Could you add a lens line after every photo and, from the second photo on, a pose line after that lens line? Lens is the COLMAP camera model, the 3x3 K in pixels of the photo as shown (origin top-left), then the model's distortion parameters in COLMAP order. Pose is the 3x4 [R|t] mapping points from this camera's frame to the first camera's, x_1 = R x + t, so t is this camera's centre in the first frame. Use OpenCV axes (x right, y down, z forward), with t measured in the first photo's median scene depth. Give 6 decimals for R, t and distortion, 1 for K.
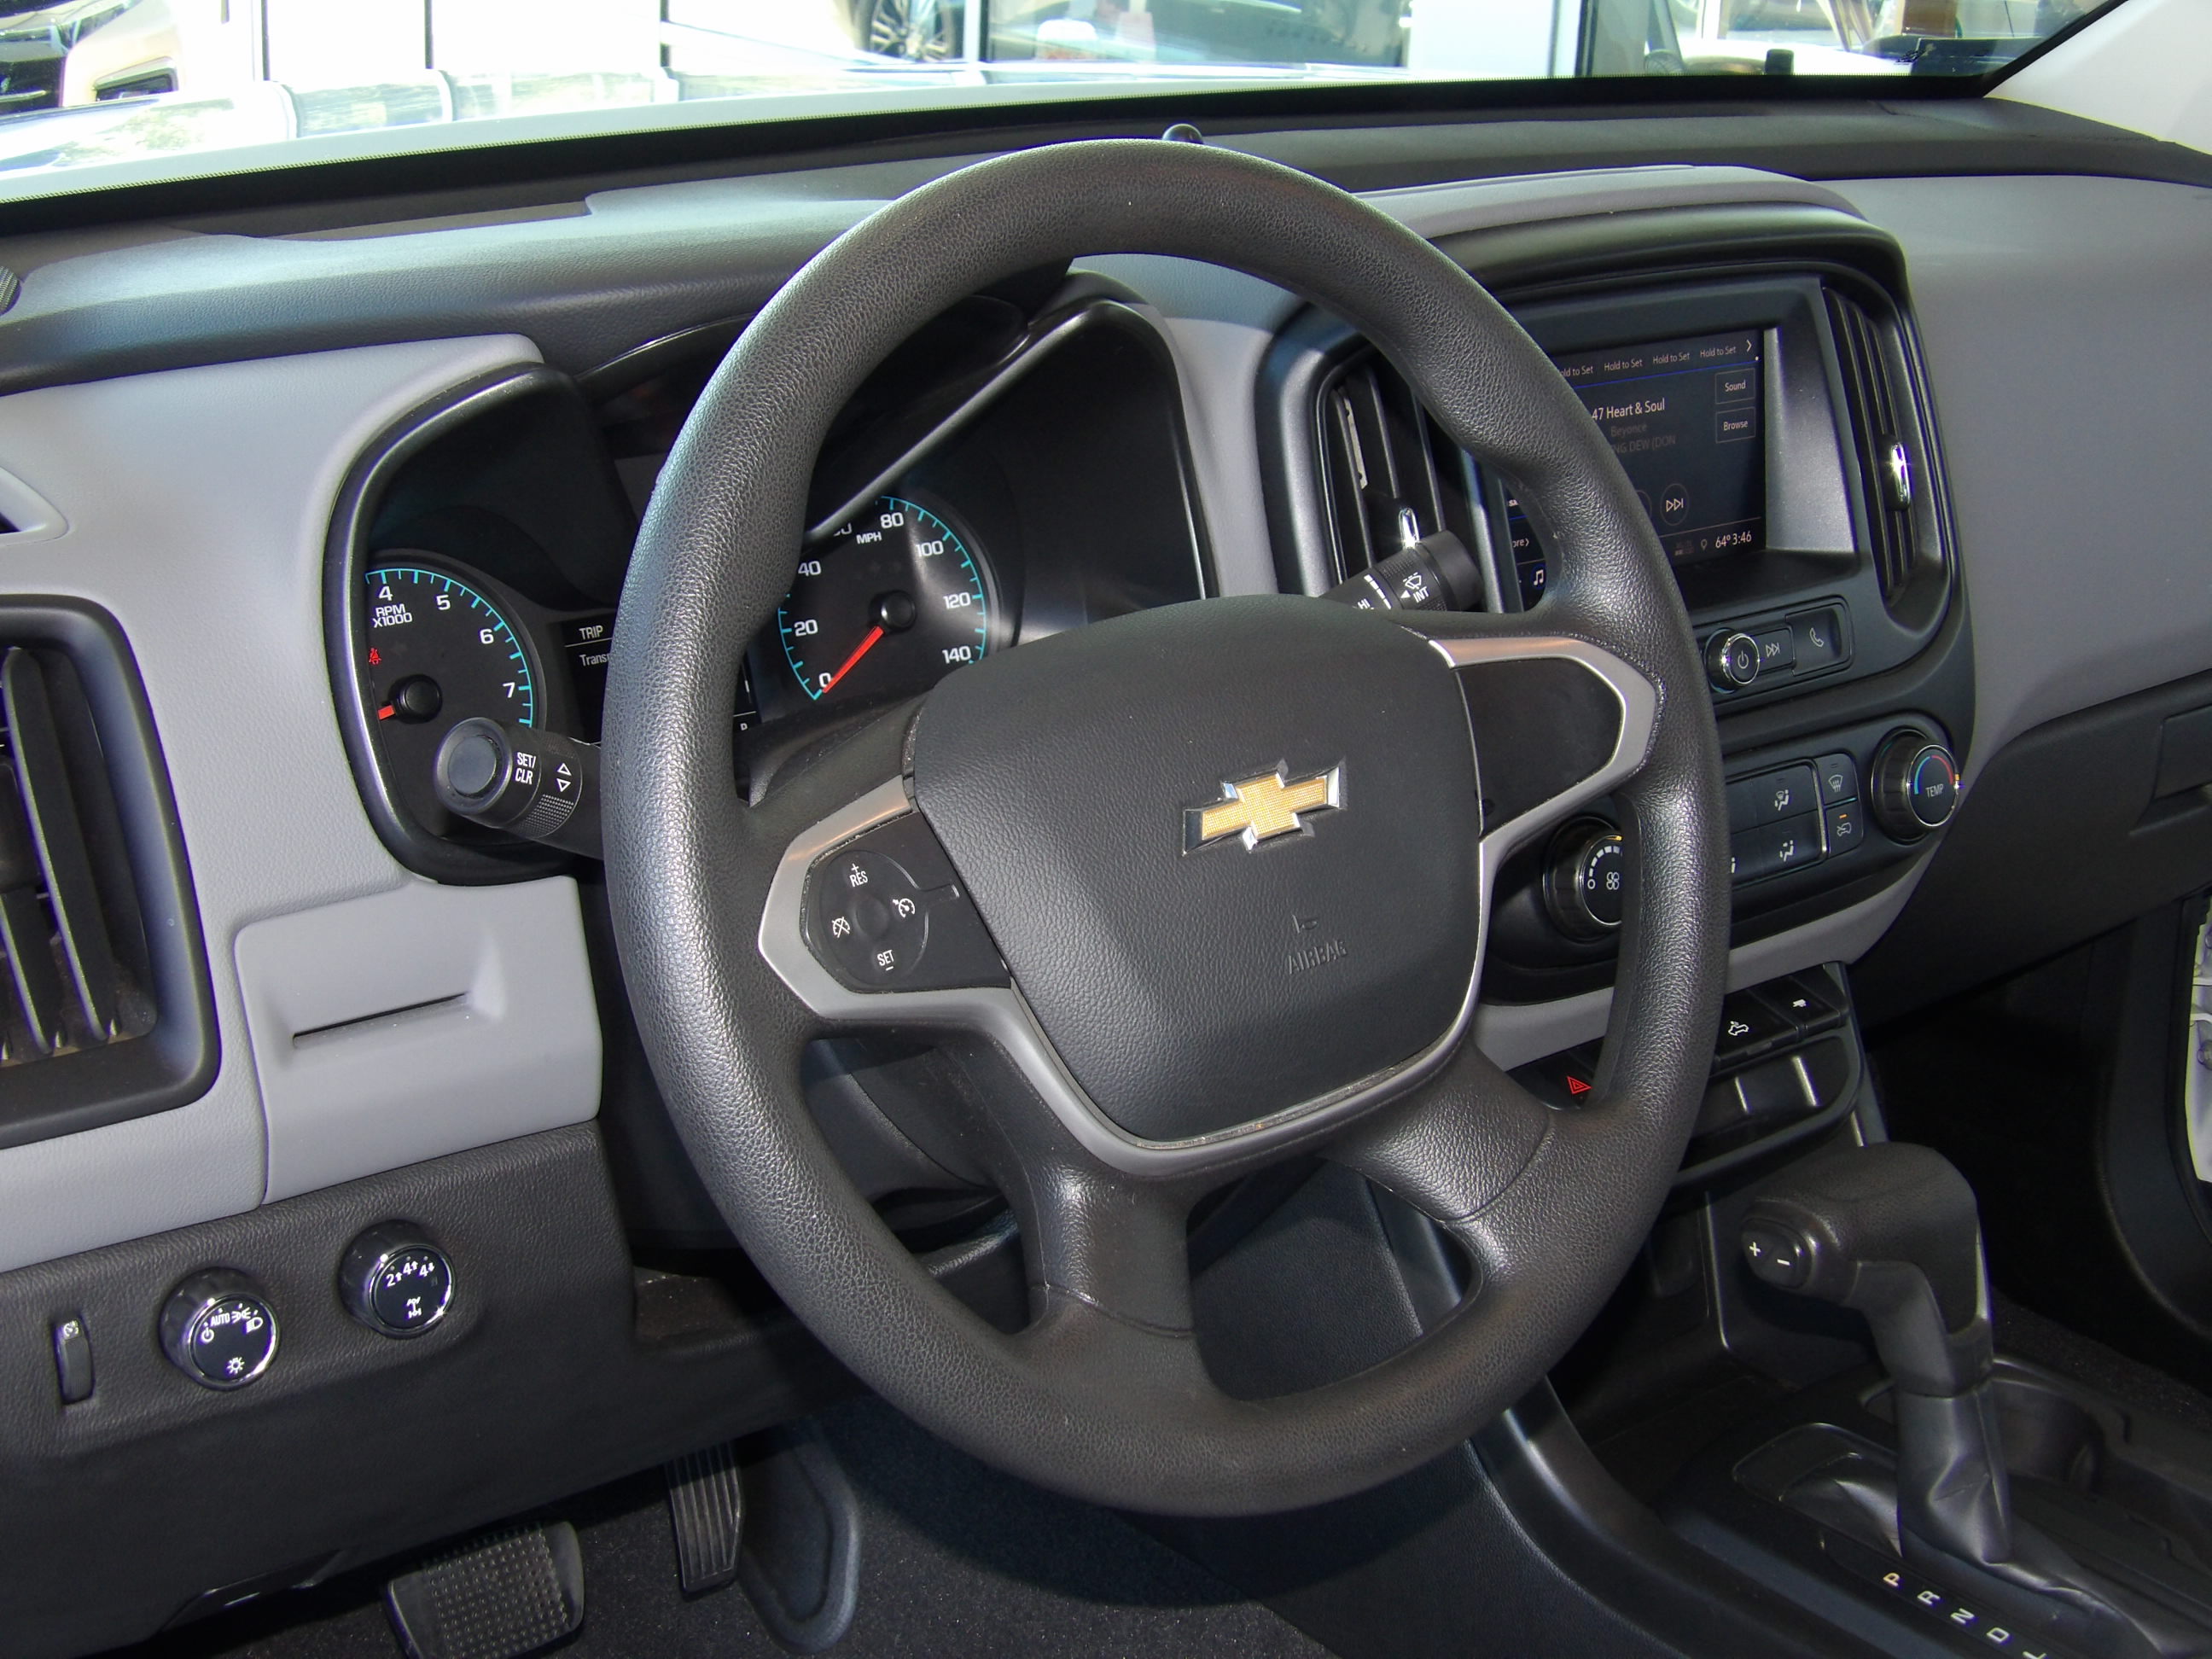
lens RADIAL K [[3031.2, 0, 1100.5], [0, 3031.2, 833.5], [0, 0, 1]] dist [-0.115166, 0.000000]
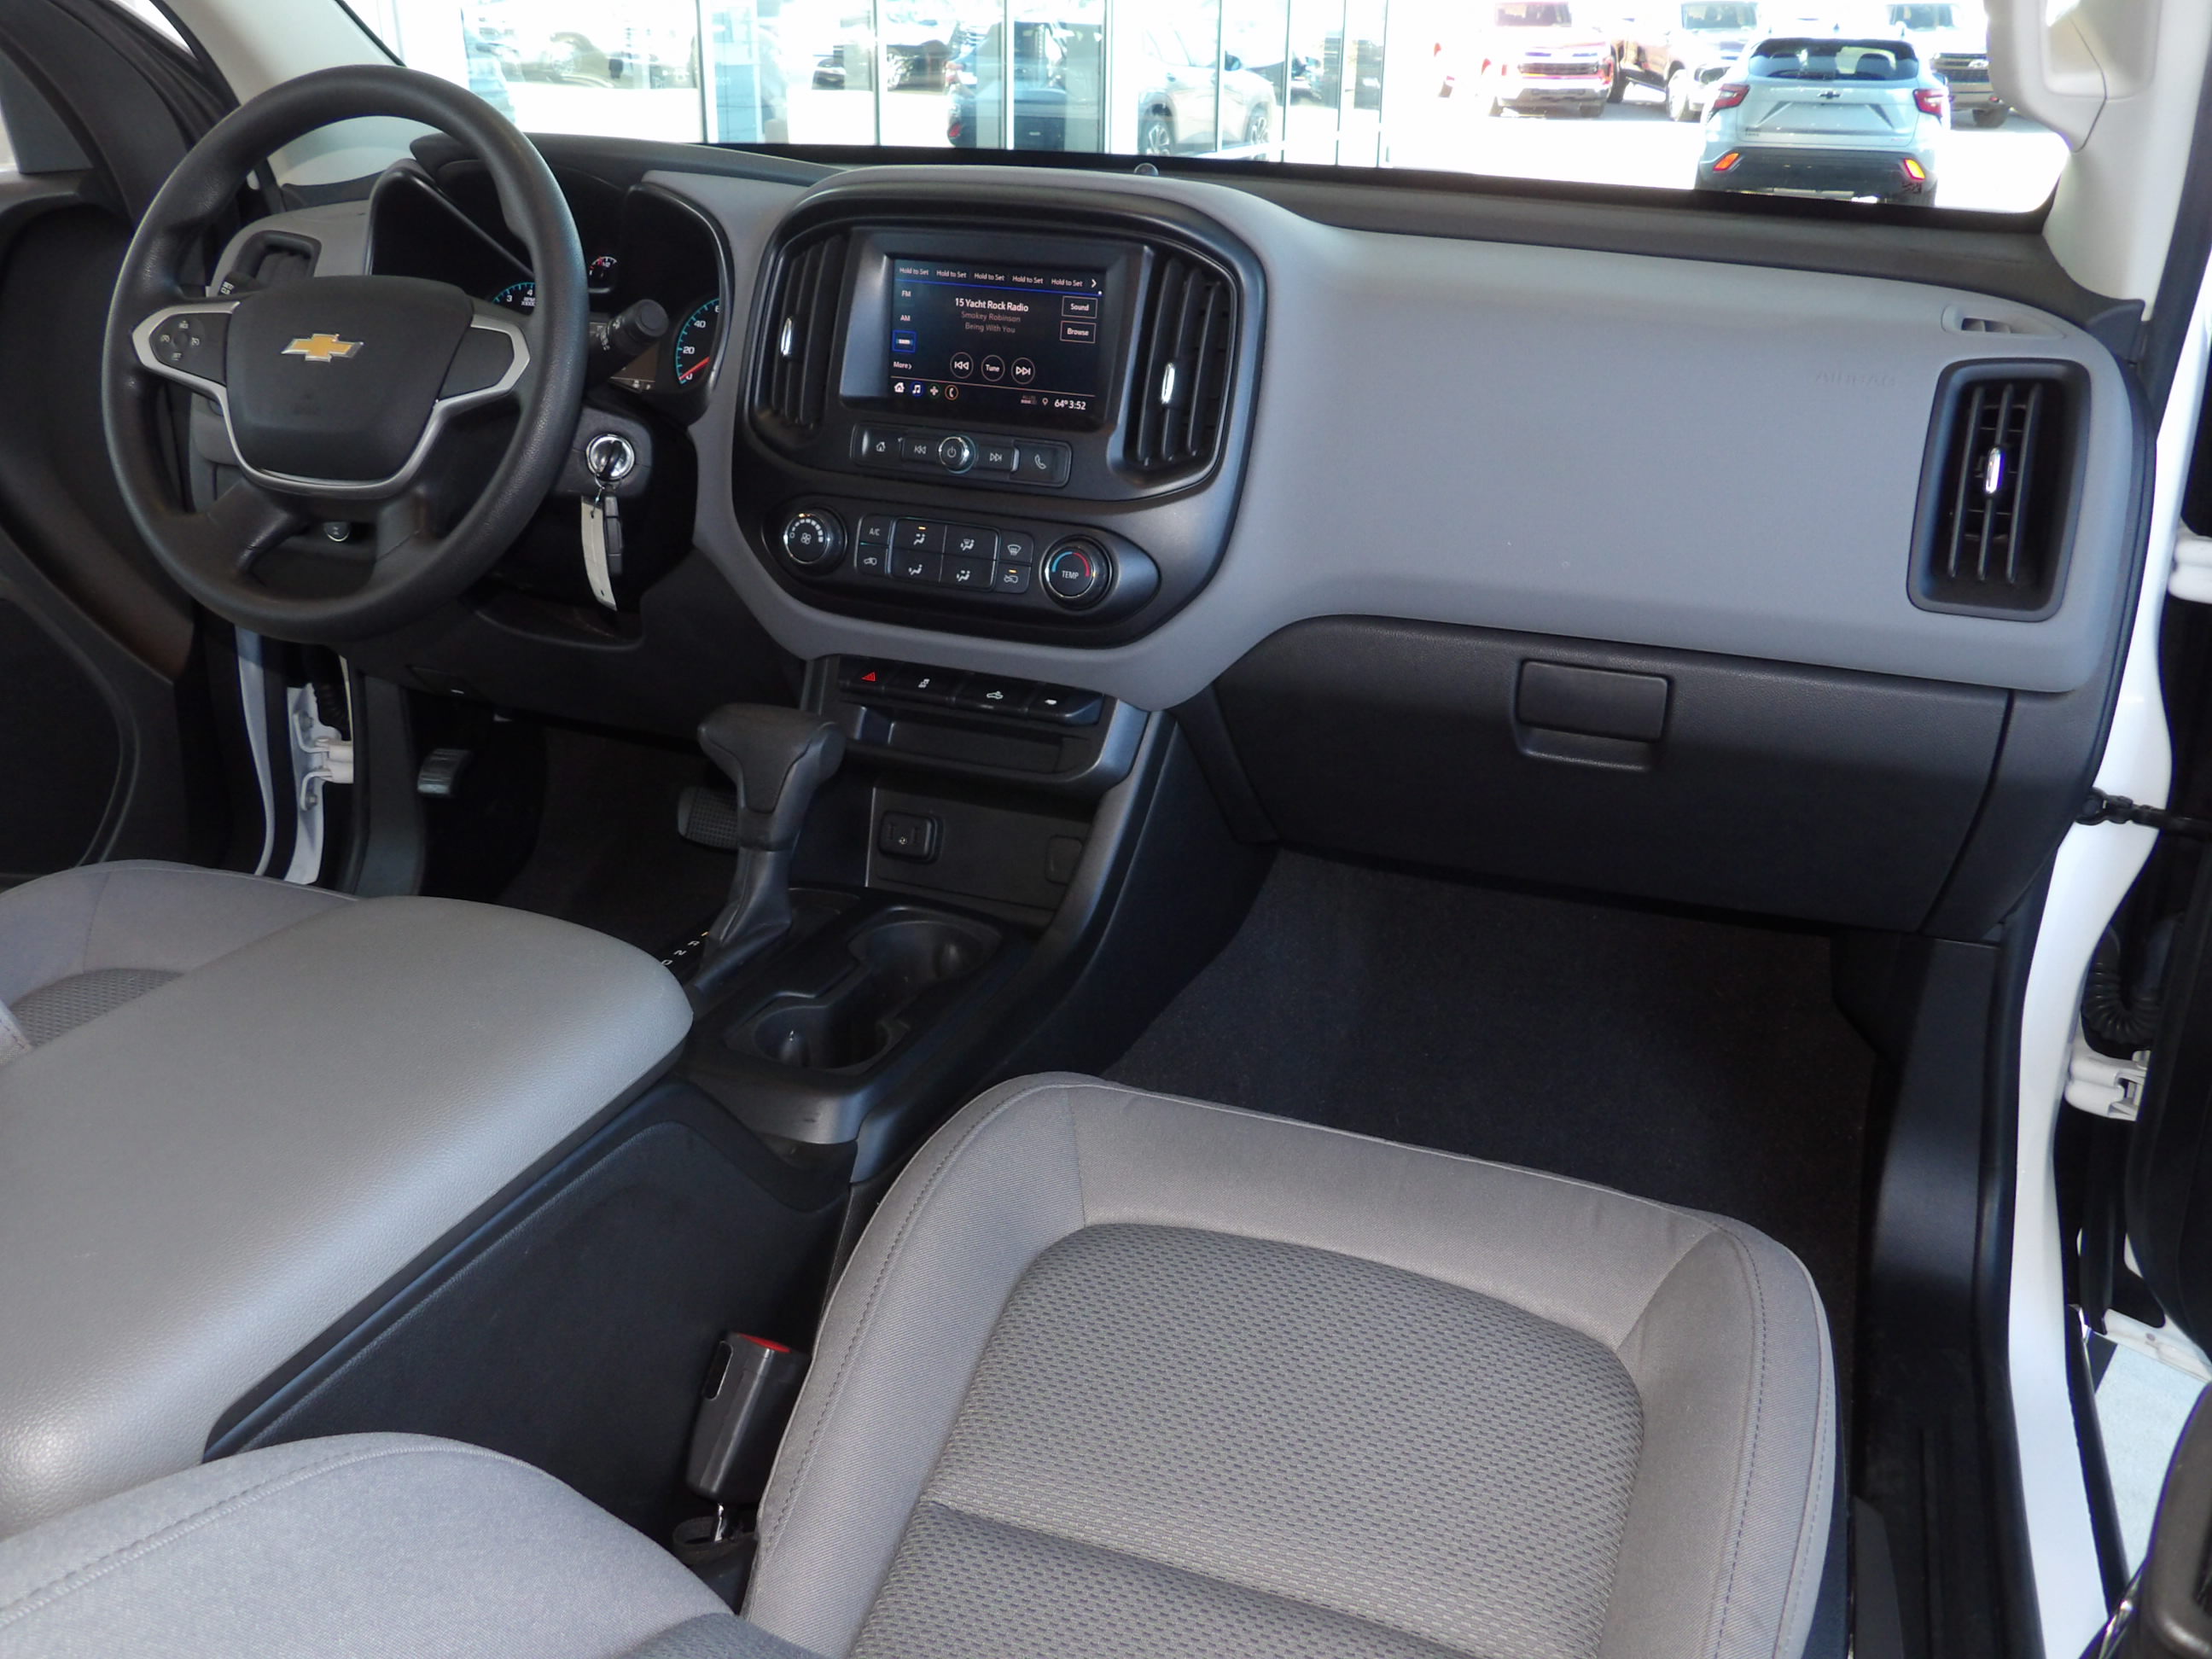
lens RADIAL K [[1864.7, 0, 1101.8], [0, 1864.7, 827.2], [0, 0, 1]] dist [-0.030362, 0.023848]
pose [[0.513326, 0.320100, -0.796262, 1.297598], [-0.307559, 0.934822, 0.177527, -0.081074], [0.801189, 0.153768, 0.578318, 0.560471]]
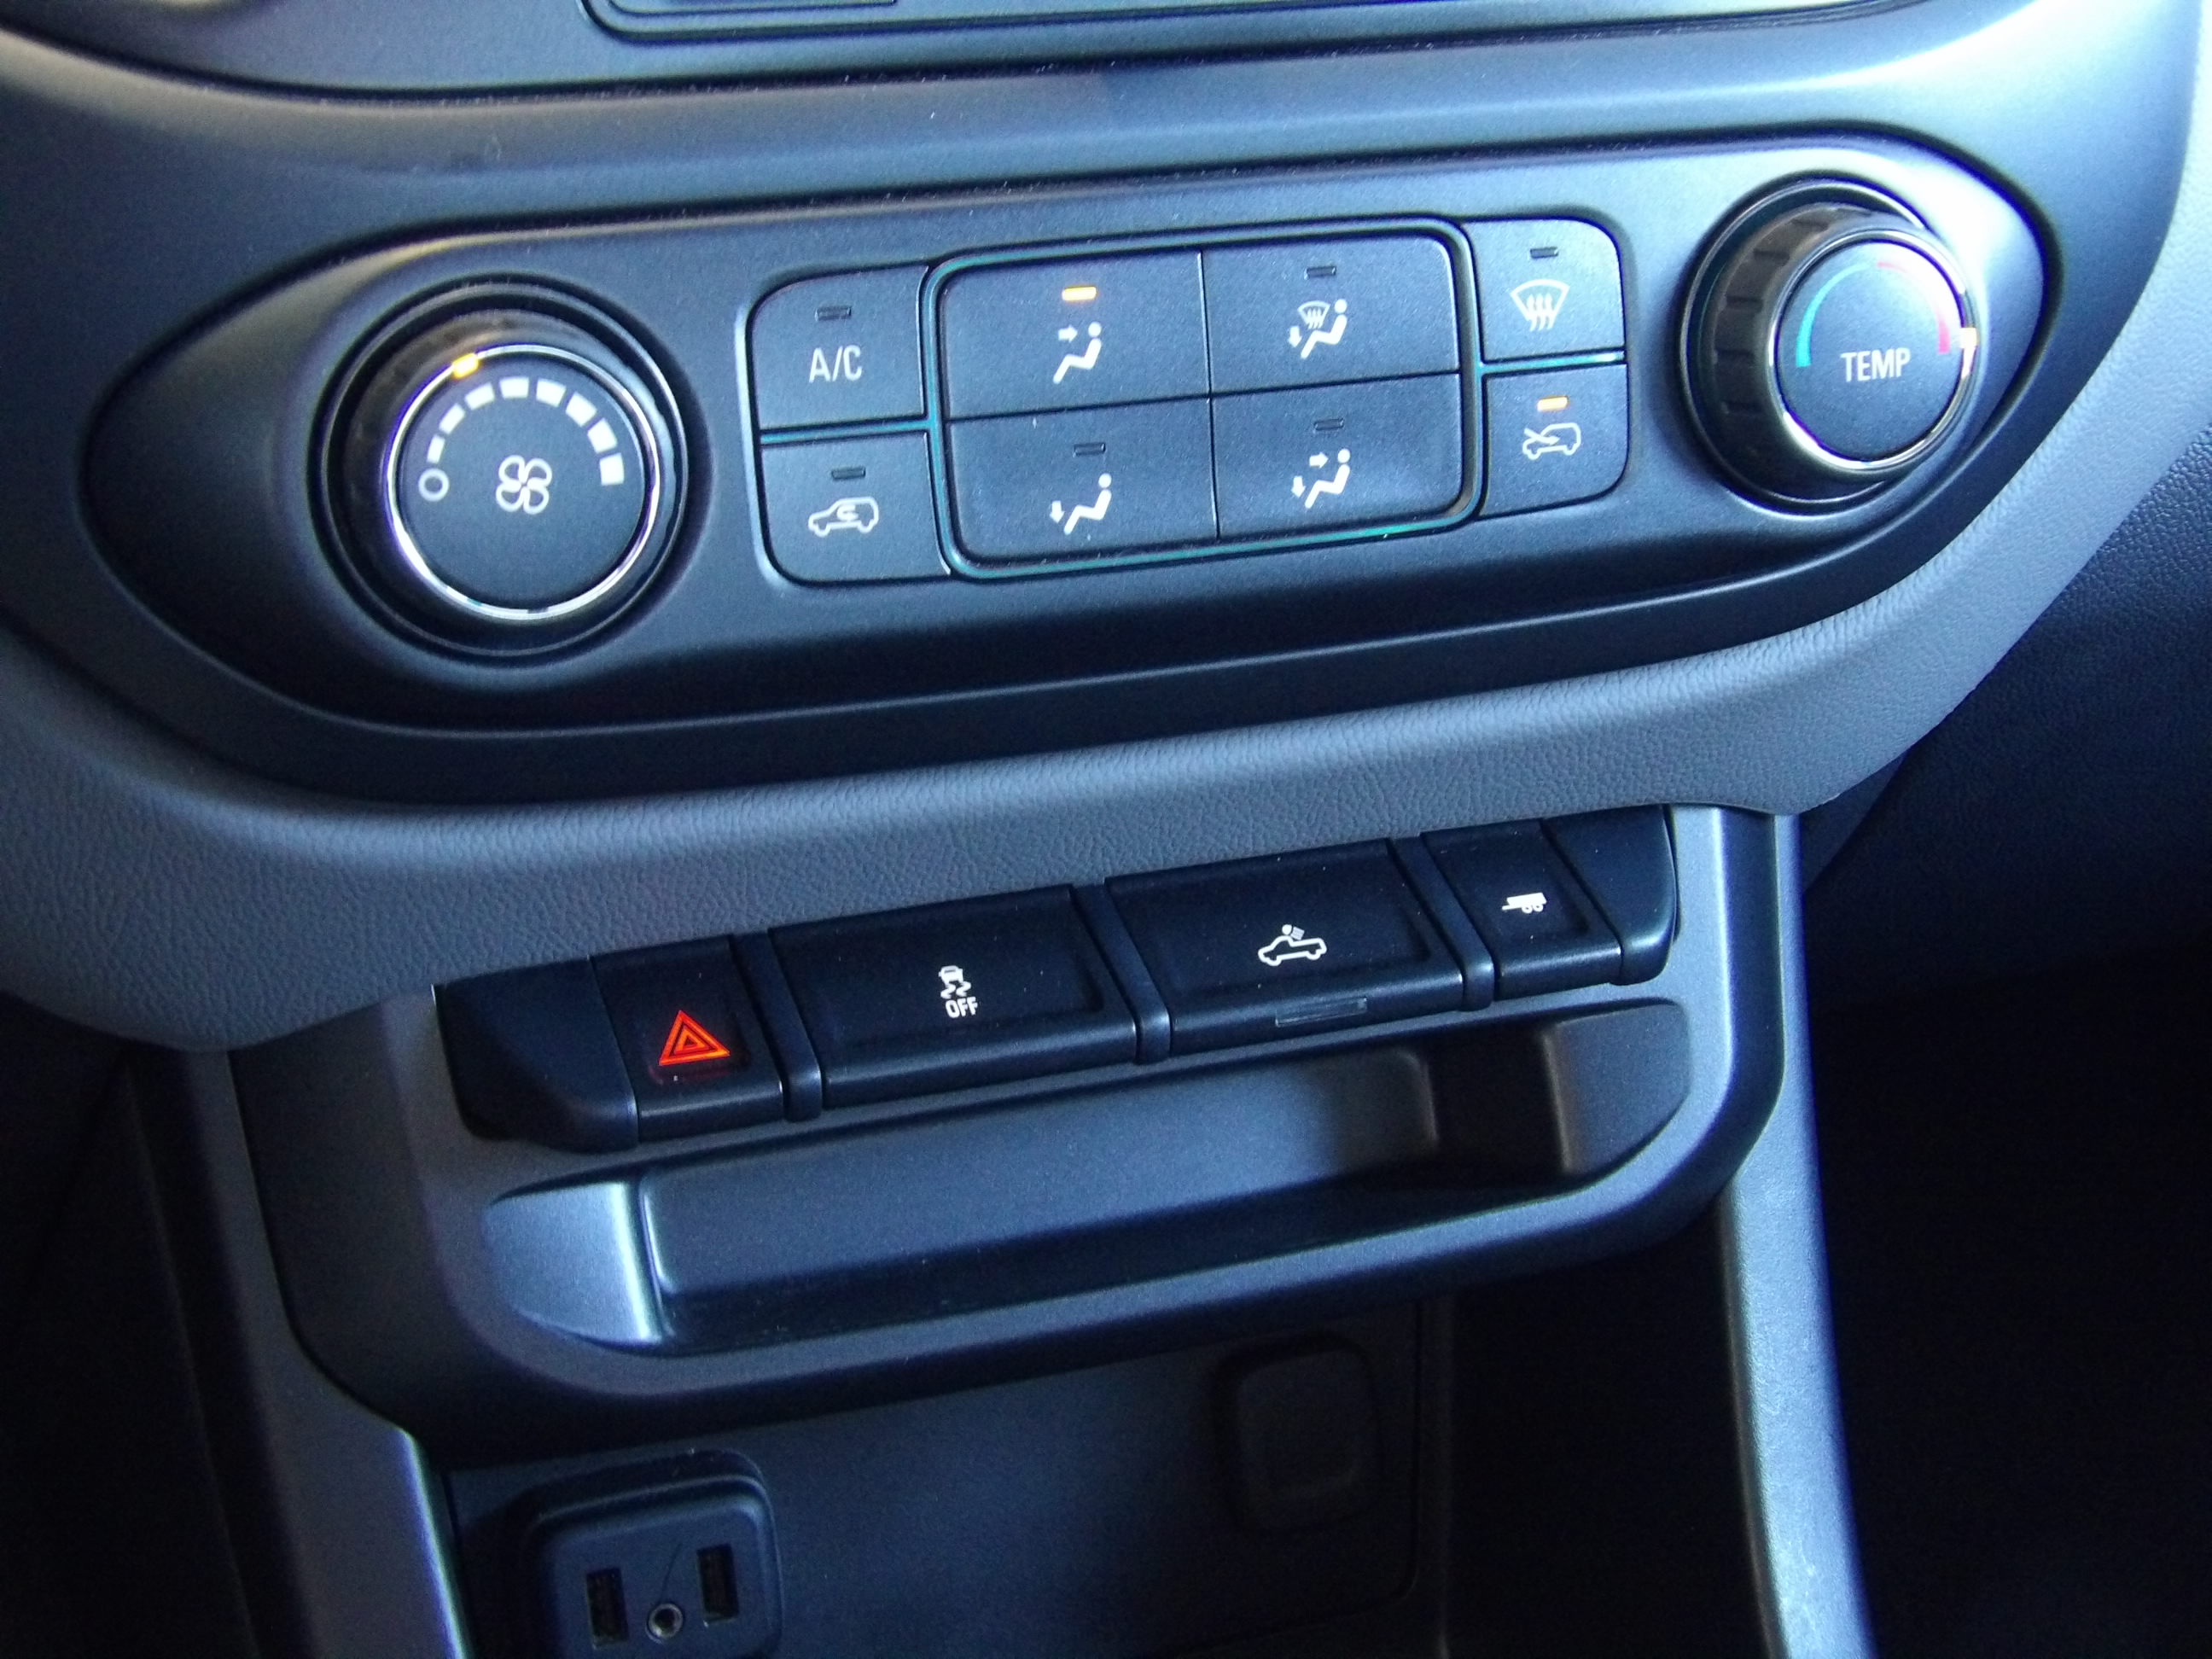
lens RADIAL K [[3436.6, 0, 1095.4], [0, 3436.6, 824.2], [0, 0, 1]] dist [-0.023993, 0.000000]
pose [[0.954597, 0.142301, -0.261716, 0.357636], [-0.111792, 0.985447, 0.128051, -0.002988], [0.276129, -0.092979, 0.956612, 0.703834]]
